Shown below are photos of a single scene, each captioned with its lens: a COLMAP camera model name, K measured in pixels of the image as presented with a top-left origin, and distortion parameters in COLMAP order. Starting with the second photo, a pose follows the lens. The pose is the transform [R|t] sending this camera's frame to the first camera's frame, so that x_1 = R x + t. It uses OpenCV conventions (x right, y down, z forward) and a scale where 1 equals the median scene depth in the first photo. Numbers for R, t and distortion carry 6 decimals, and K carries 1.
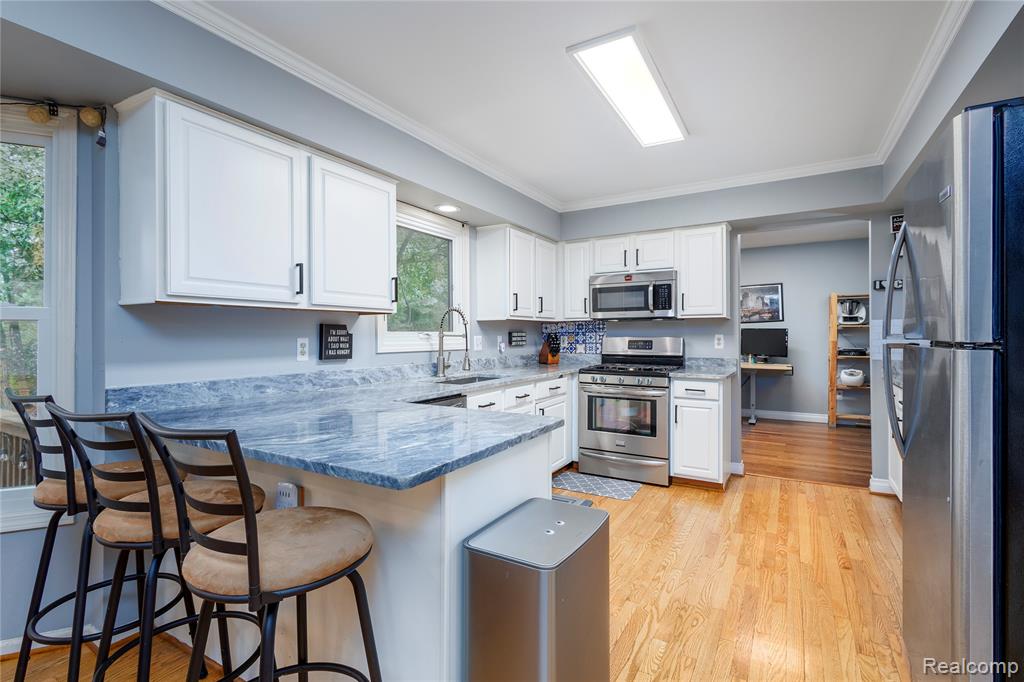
lens RADIAL K [[472.9, 0, 514.5], [0, 472.9, 338.9], [0, 0, 1]] dist [-0.004624, -0.000186]
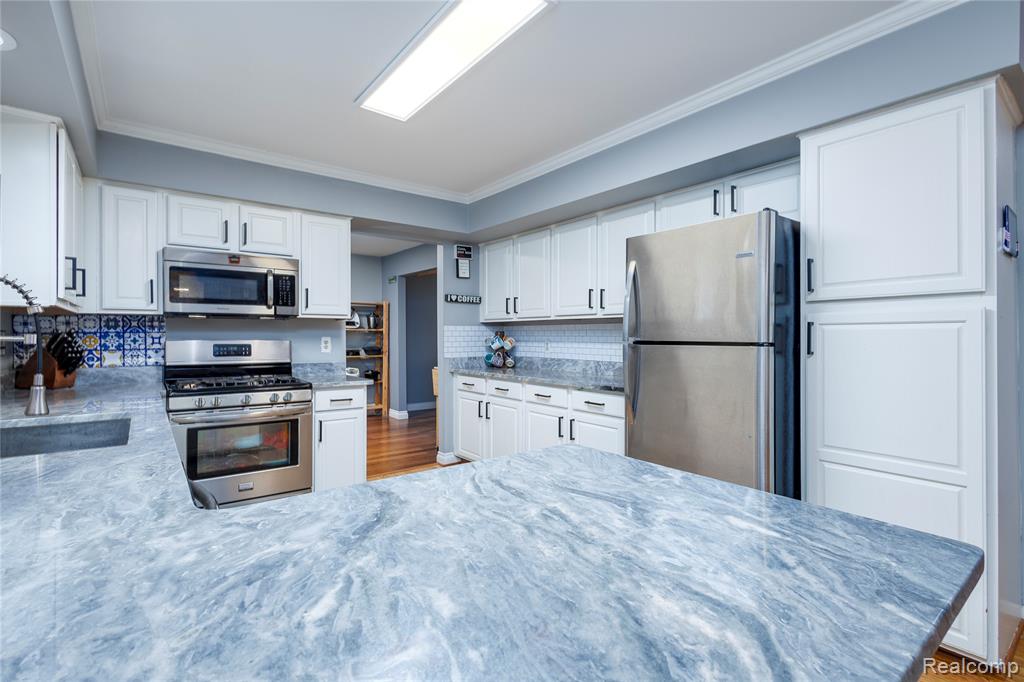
lens RADIAL K [[472.9, 0, 514.0], [0, 472.9, 338.1], [0, 0, 1]] dist [-0.004624, -0.000186]
pose [[0.366904, 0.002519, 0.930255, -0.273514], [0.004534, 0.999980, -0.004496, -0.001663], [-0.930248, 0.005867, 0.366885, 0.316973]]
